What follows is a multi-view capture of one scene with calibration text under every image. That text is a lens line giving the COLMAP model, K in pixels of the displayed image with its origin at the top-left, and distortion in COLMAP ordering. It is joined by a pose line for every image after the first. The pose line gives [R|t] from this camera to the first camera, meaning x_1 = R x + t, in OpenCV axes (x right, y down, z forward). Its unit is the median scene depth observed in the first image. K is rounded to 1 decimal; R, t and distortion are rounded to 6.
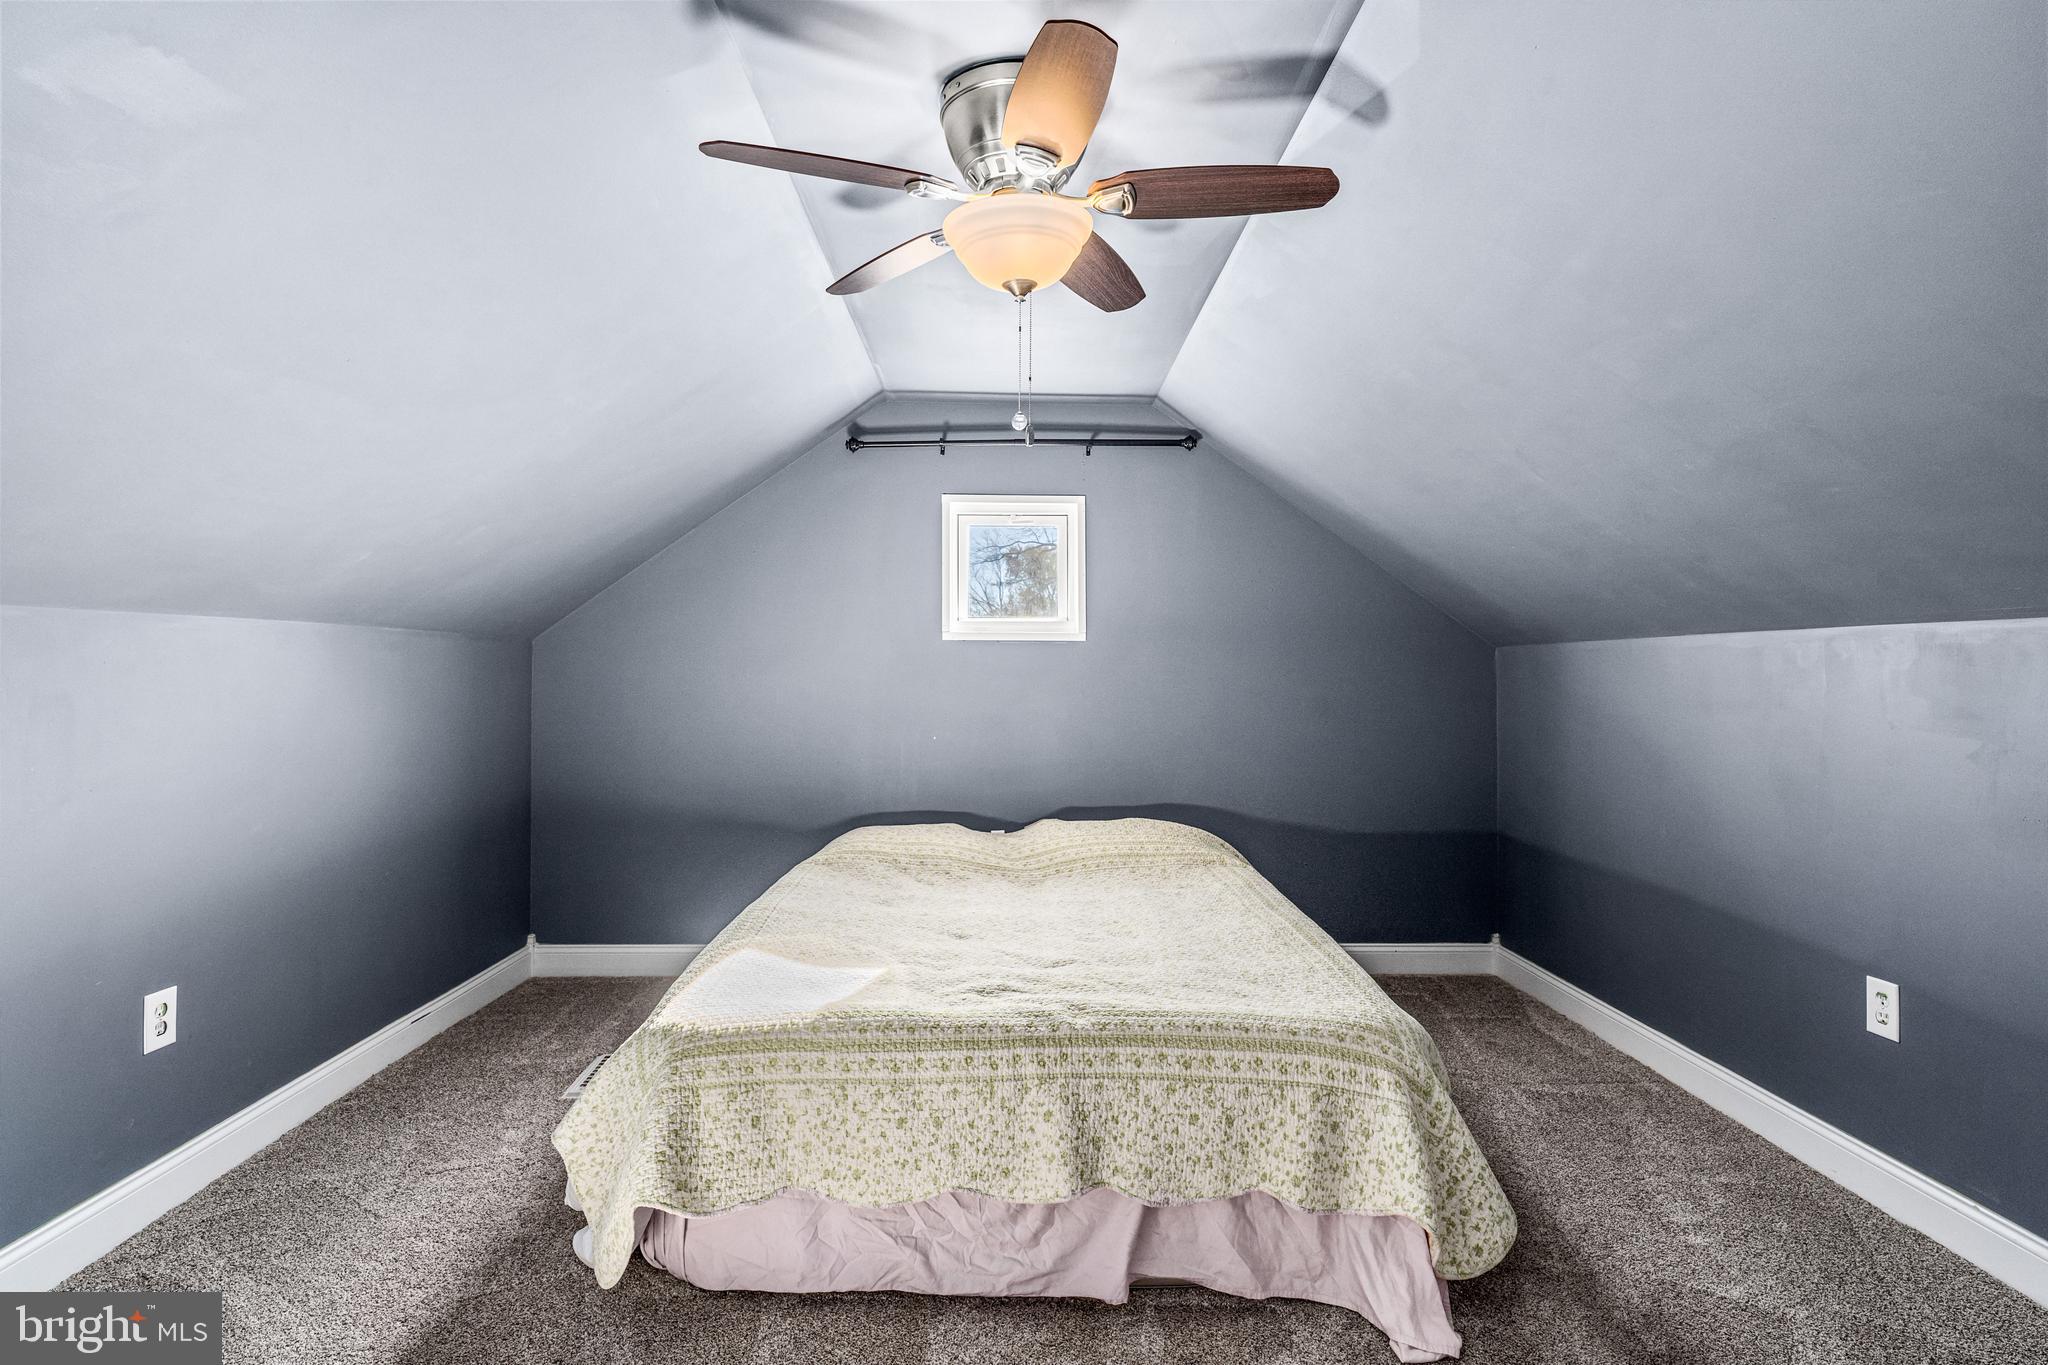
lens RADIAL K [[1012.1, 0, 1024.0], [0, 1012.1, 682.5], [0, 0, 1]] dist [0.000551, 0.000247]
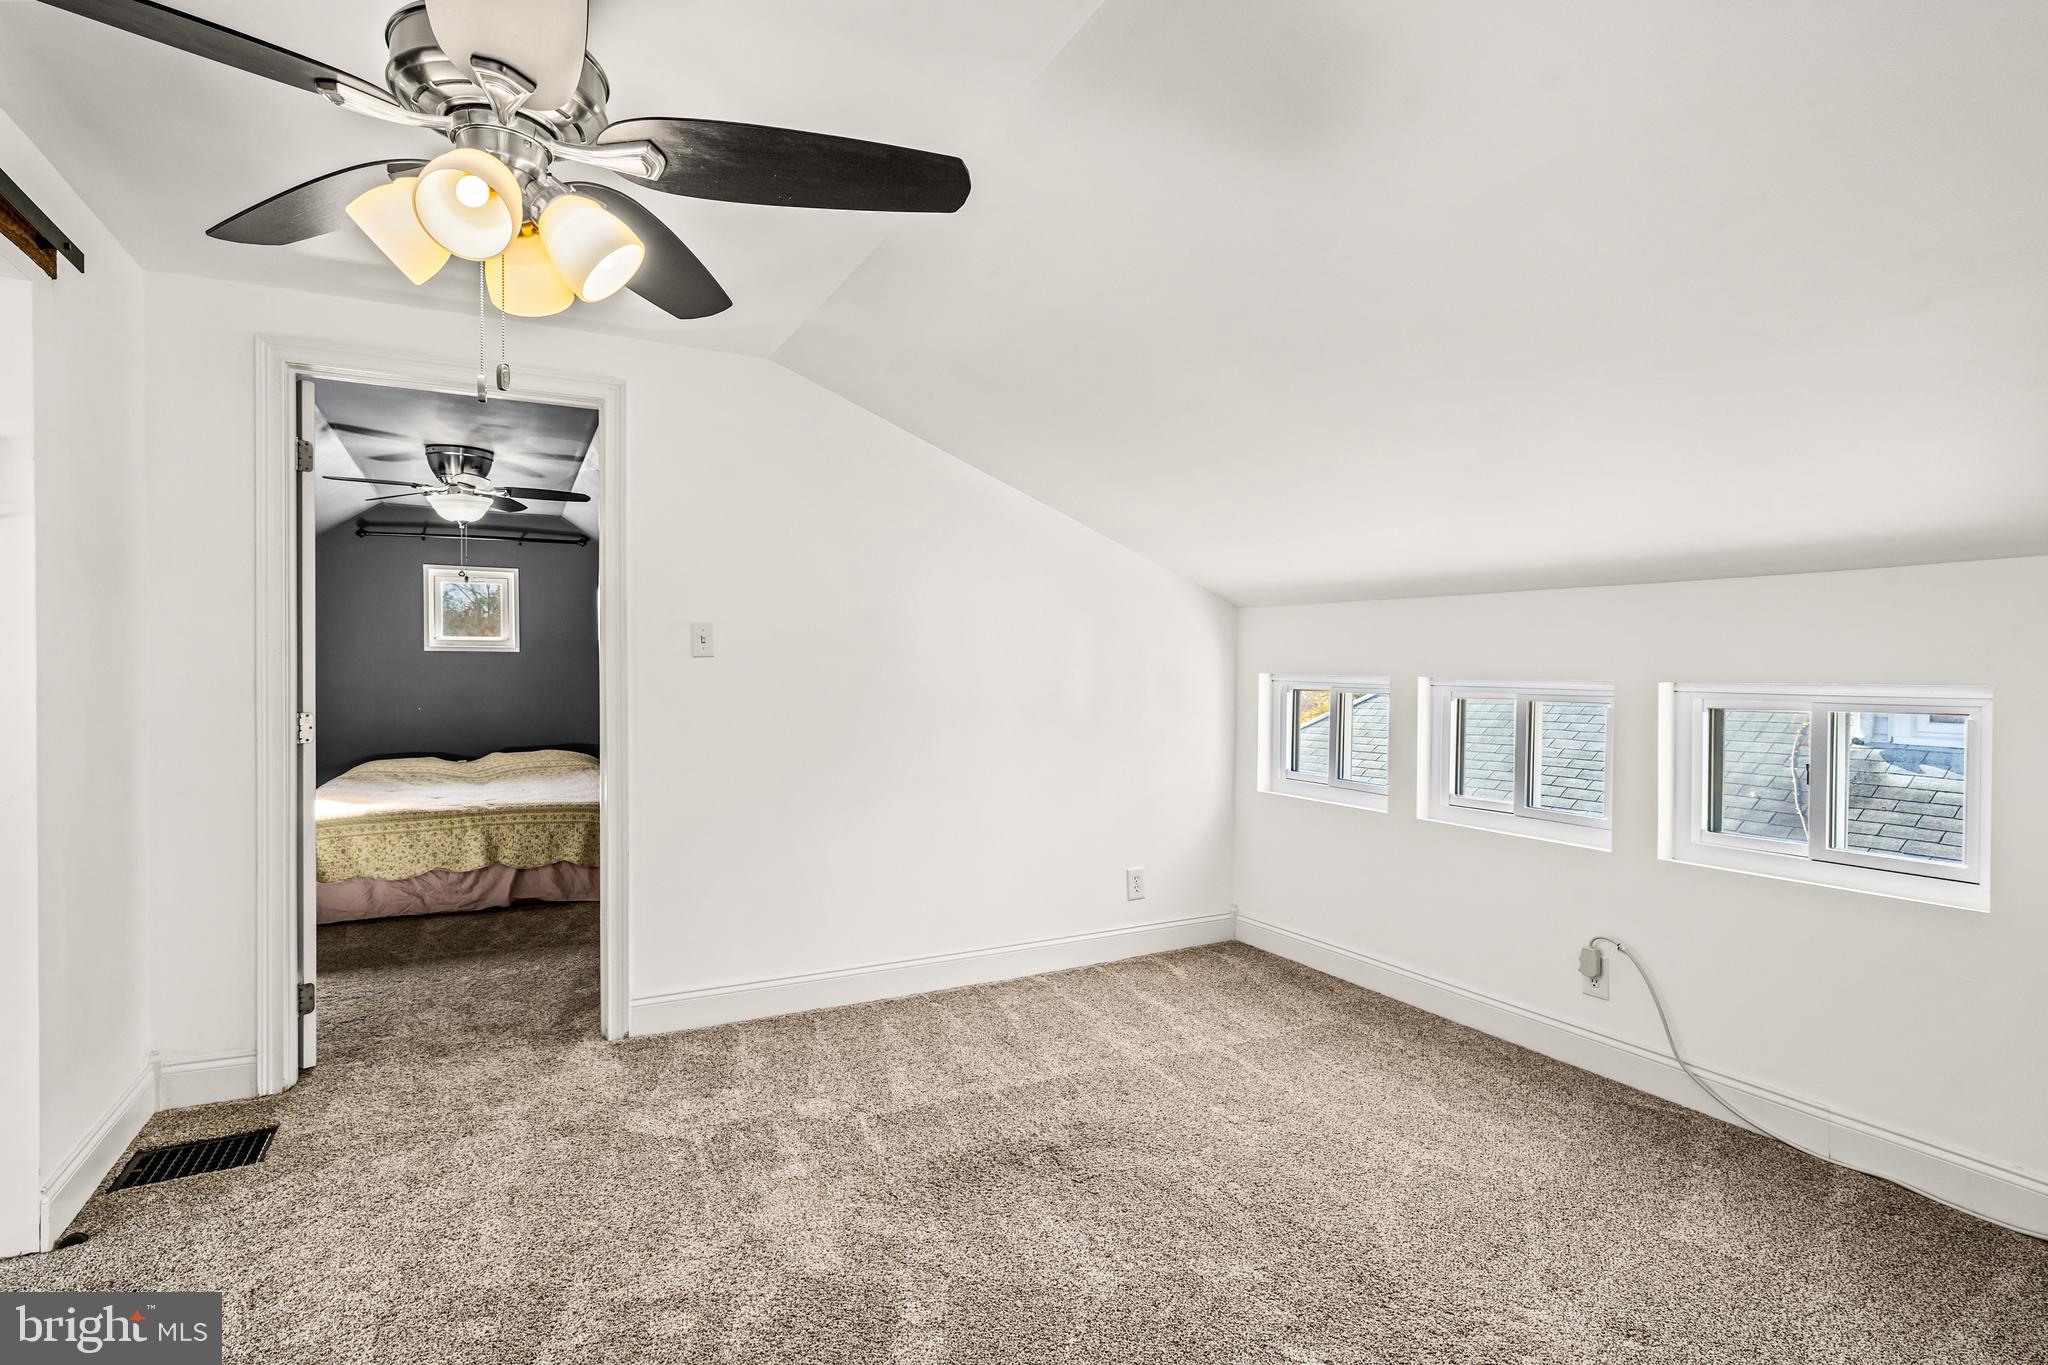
lens RADIAL K [[1012.1, 0, 1024.0], [0, 1012.1, 682.5], [0, 0, 1]] dist [0.000551, 0.000247]
pose [[0.895268, -0.007035, 0.445472, 0.129386], [0.004146, 0.999964, 0.007458, 0.004189], [-0.445508, -0.004830, 0.895265, -1.982005]]
